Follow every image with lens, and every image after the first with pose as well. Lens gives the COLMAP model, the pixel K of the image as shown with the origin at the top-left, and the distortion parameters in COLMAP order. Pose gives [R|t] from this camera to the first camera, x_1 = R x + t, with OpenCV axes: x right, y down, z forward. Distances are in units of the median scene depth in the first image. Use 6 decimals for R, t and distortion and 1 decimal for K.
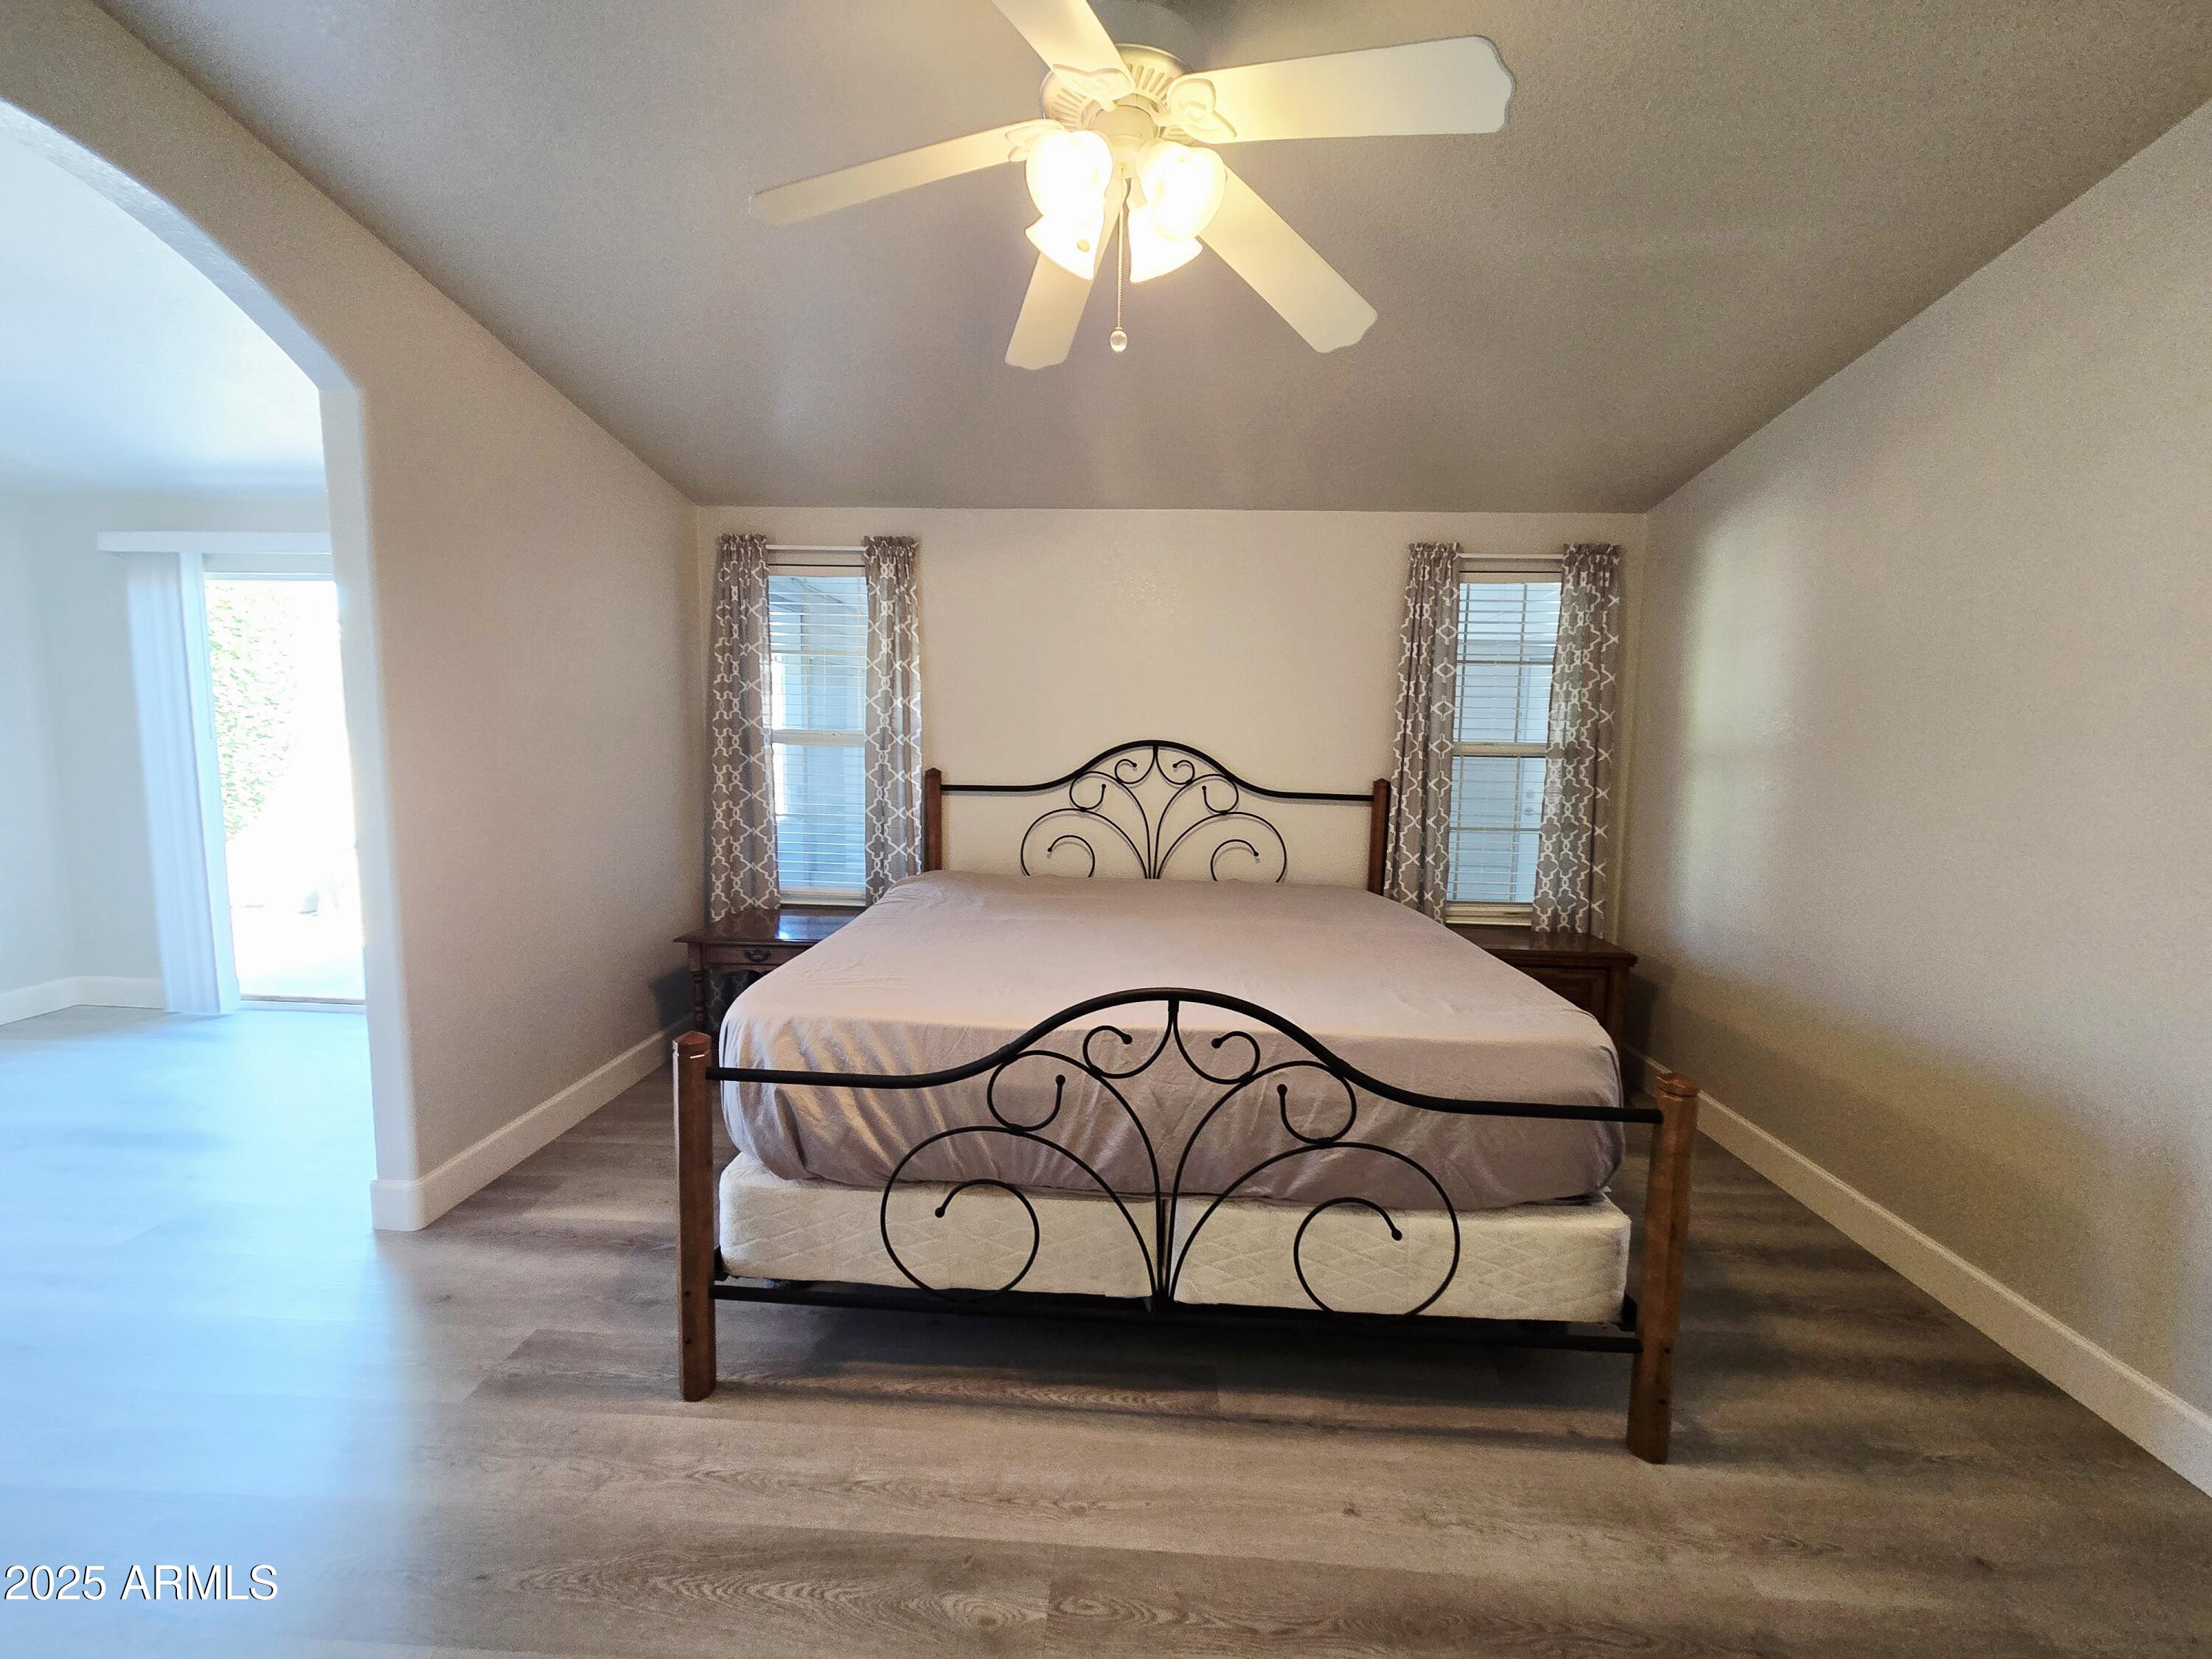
lens RADIAL K [[910.7, 0, 1097.3], [0, 910.7, 828.4], [0, 0, 1]] dist [-0.000447, 0.001501]
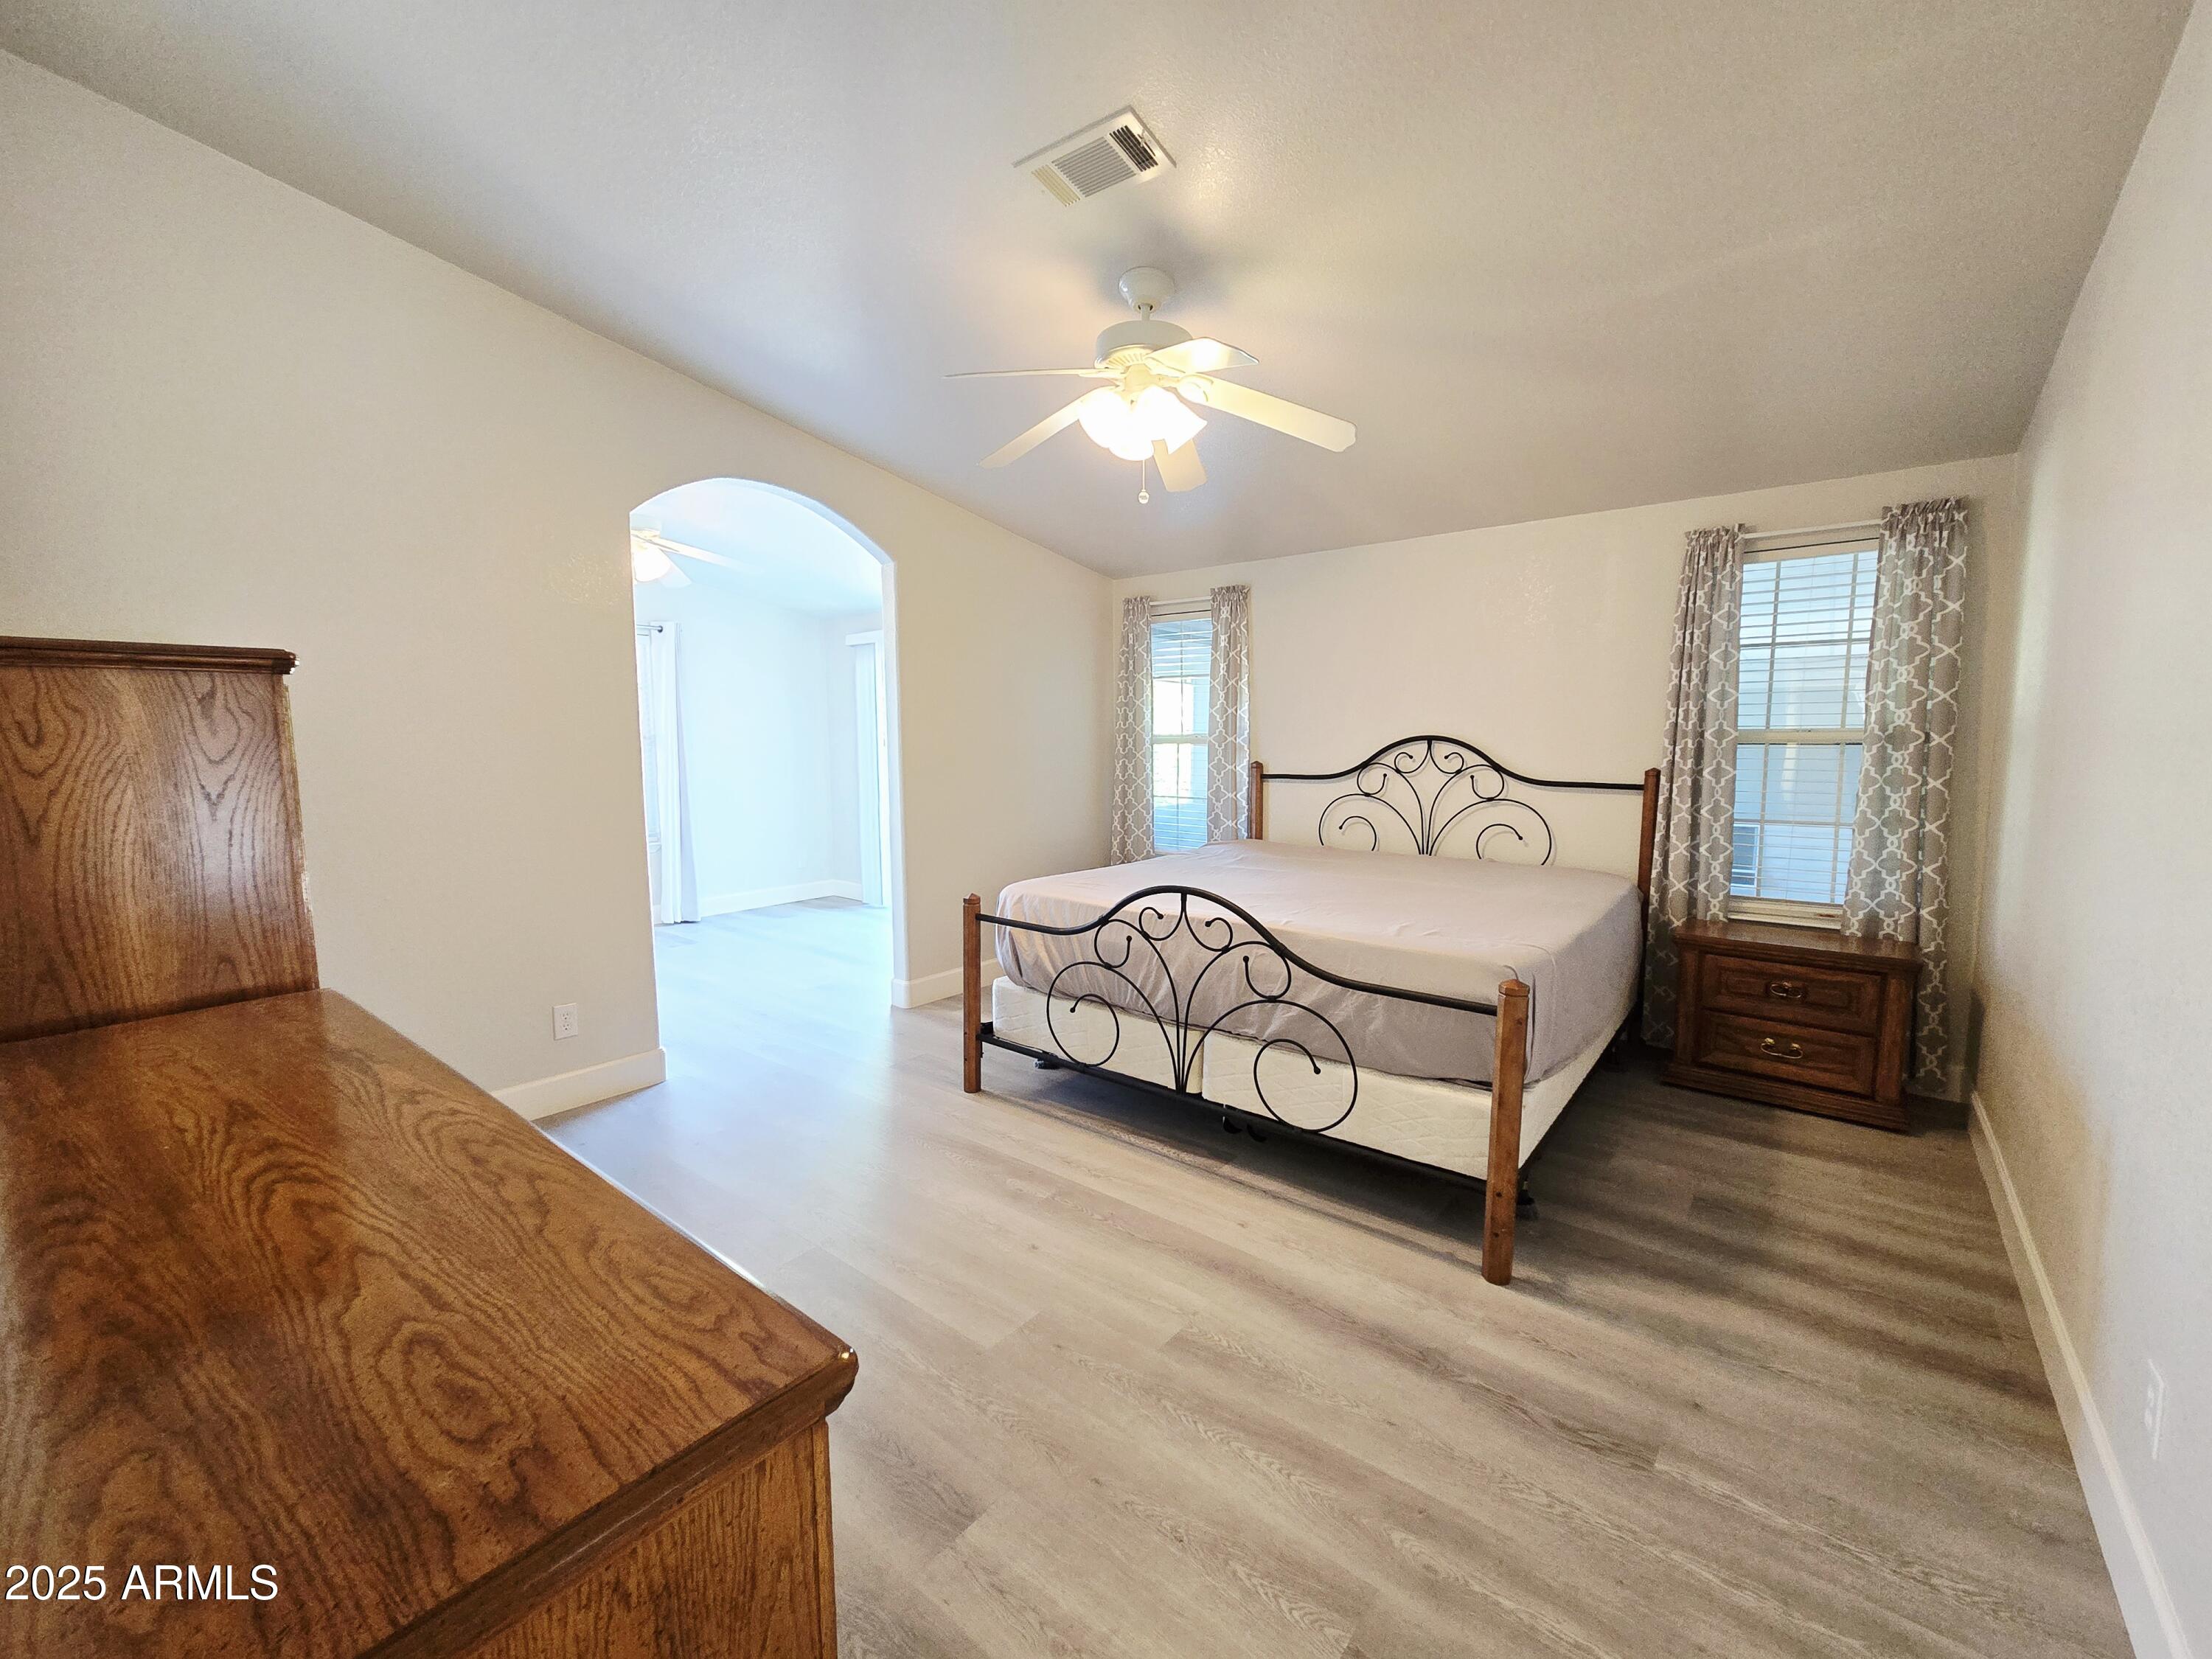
lens RADIAL K [[910.7, 0, 1096.6], [0, 910.7, 829.0], [0, 0, 1]] dist [-0.000447, 0.001501]
pose [[0.807508, 0.037030, -0.588693, 0.422408], [-0.041062, 0.999135, 0.006524, 0.032627], [0.588425, 0.018905, 0.808331, -0.181007]]
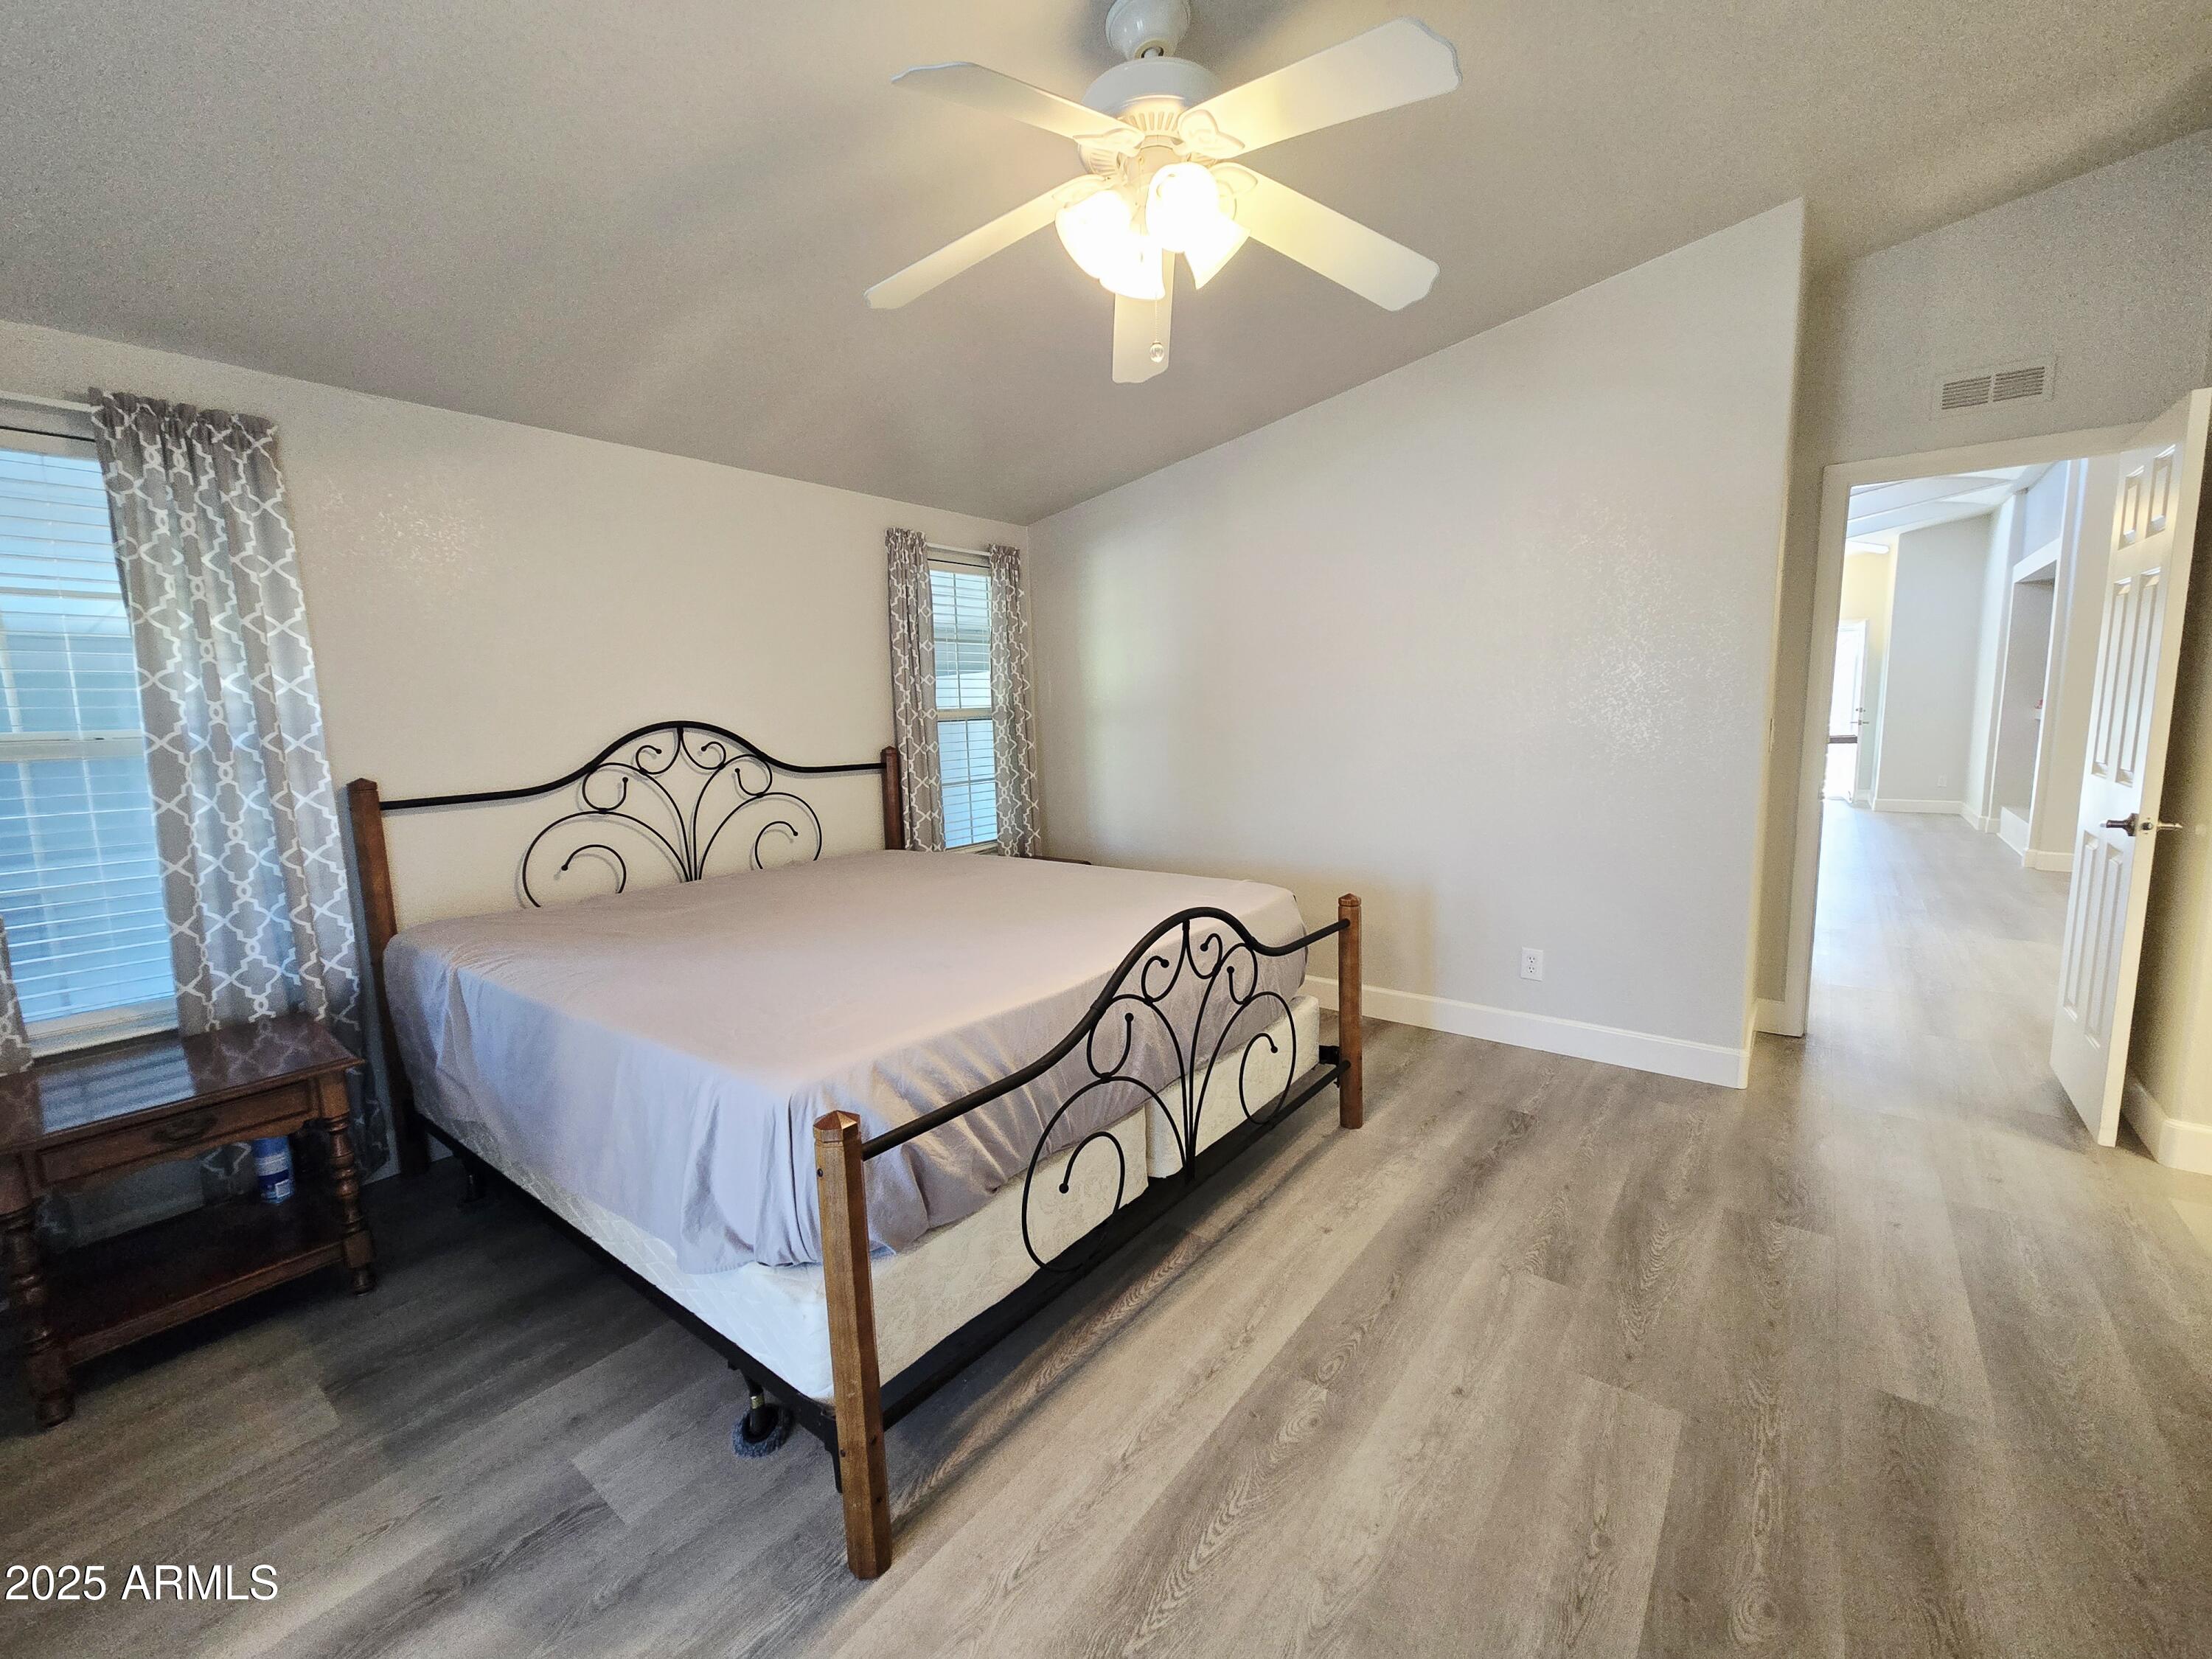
lens RADIAL K [[910.7, 0, 1104.2], [0, 910.7, 830.8], [0, 0, 1]] dist [-0.000447, 0.001501]
pose [[0.570667, -0.144265, 0.808410, -0.437468], [0.122016, 0.988416, 0.090256, -0.023116], [-0.812066, 0.047133, 0.581659, 0.180699]]
